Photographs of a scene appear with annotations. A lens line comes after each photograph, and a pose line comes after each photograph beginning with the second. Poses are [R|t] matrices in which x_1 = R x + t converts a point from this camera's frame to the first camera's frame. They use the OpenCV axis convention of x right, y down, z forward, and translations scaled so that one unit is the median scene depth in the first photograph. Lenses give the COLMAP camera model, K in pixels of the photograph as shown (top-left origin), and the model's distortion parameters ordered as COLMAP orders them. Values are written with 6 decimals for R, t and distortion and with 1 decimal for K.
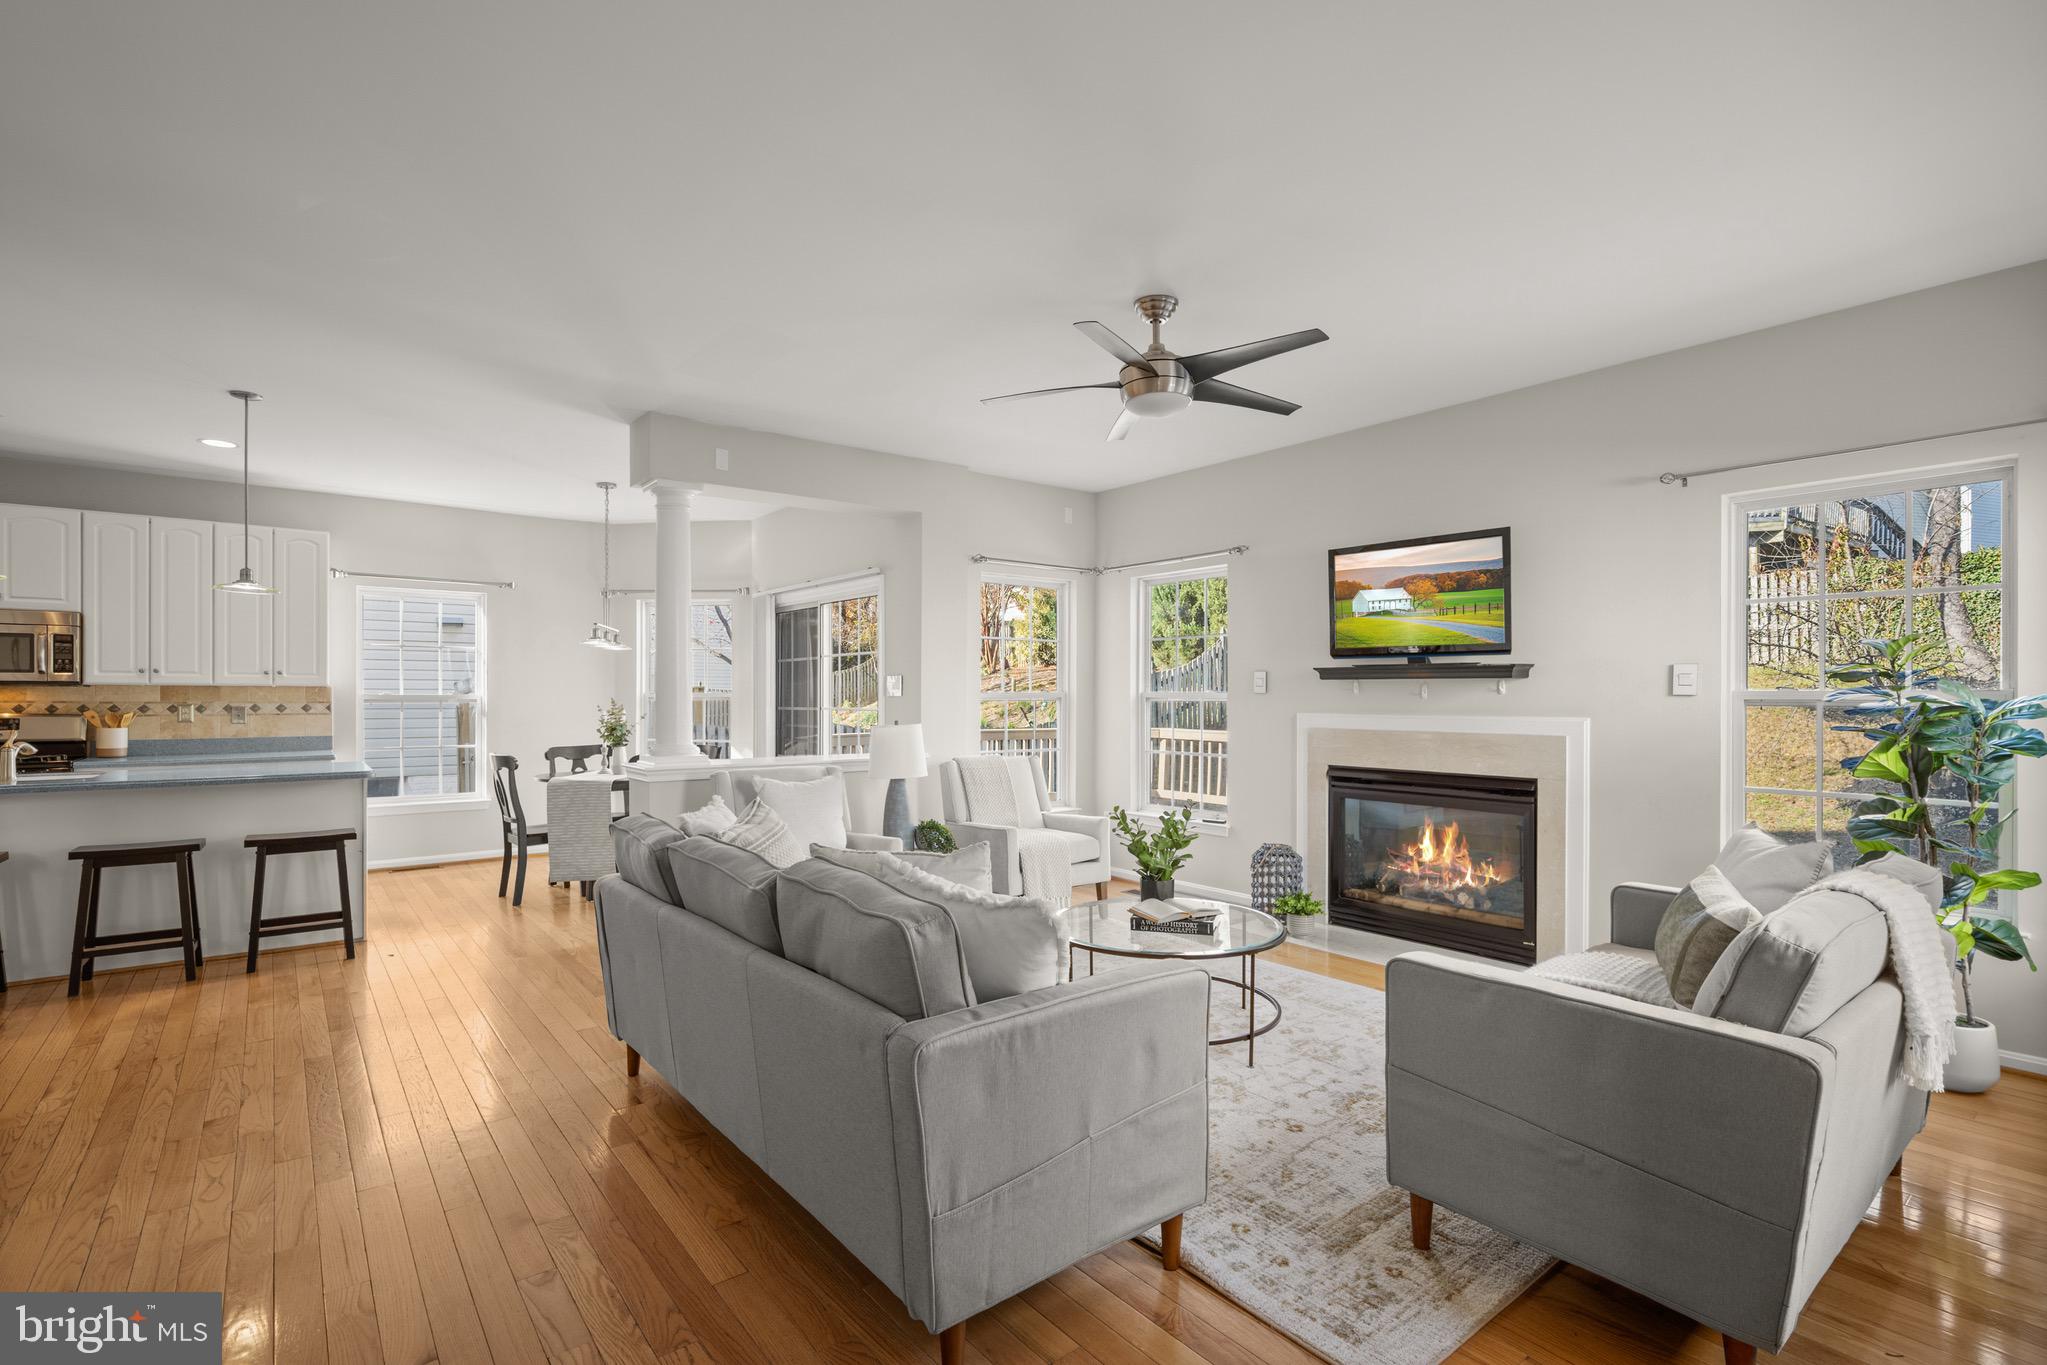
lens RADIAL K [[951.8, 0, 1016.4], [0, 951.8, 688.2], [0, 0, 1]] dist [0.002741, -0.001516]
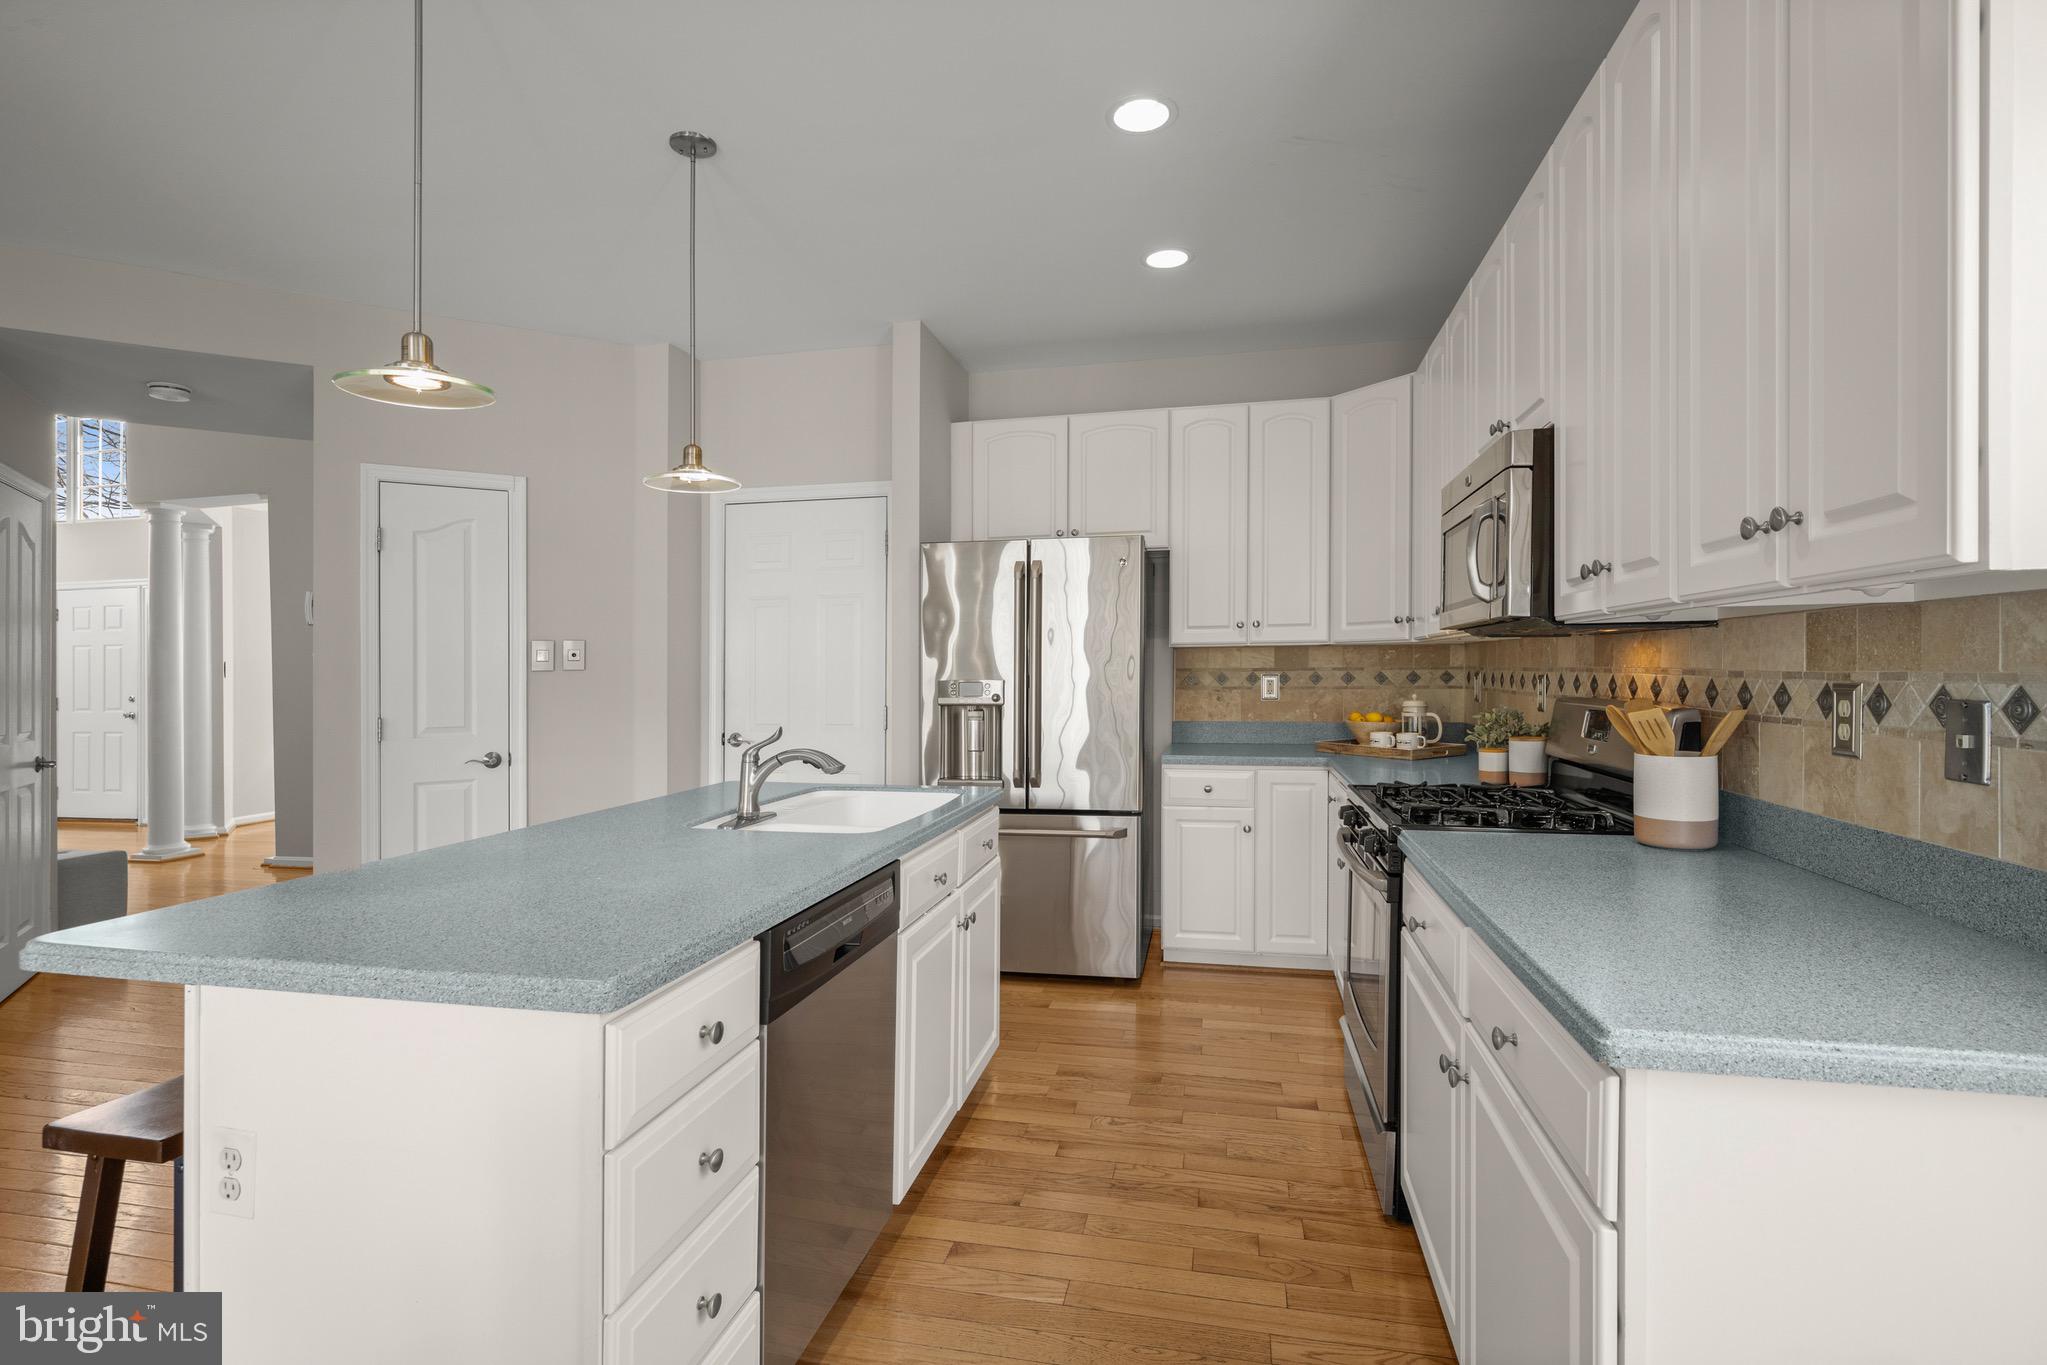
lens RADIAL K [[951.8, 0, 1031.2], [0, 951.8, 675.4], [0, 0, 1]] dist [0.002741, -0.001516]
pose [[-0.768252, 0.009836, -0.640072, -0.705358], [0.017803, 0.999824, -0.006003, 0.015878], [0.639900, -0.016007, -0.768291, 1.345309]]
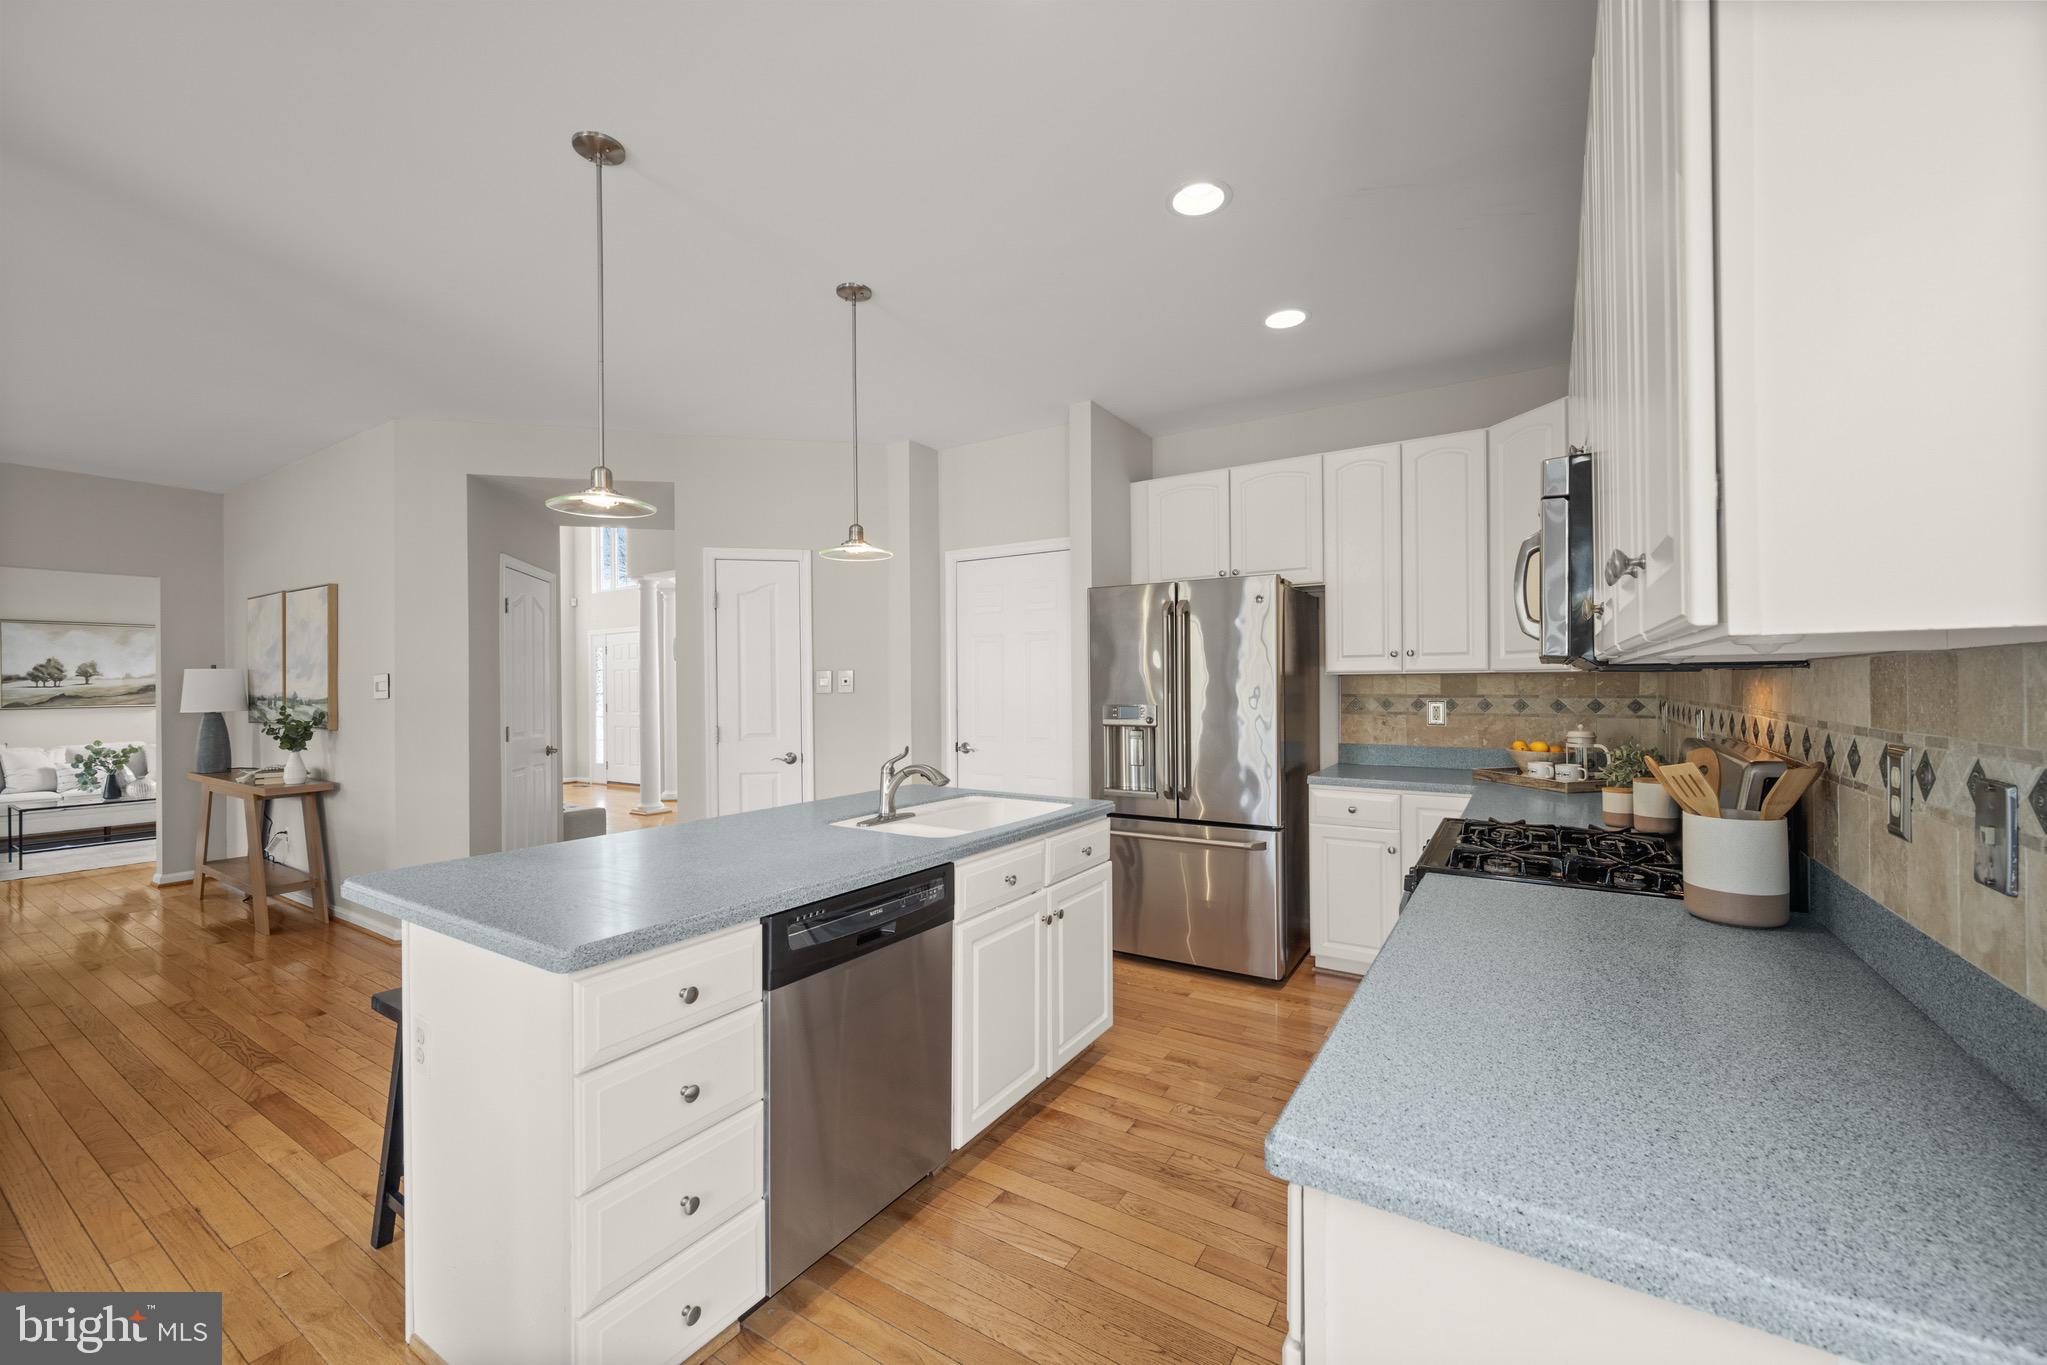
lens RADIAL K [[798.1, 0, 1040.6], [0, 798.1, 684.8], [0, 0, 1]] dist [0.000915, -0.000633]
pose [[-0.940366, 0.003808, -0.340142, -0.825607], [0.009341, 0.999849, -0.014632, 0.005908], [0.340035, -0.016937, -0.940260, 1.398518]]
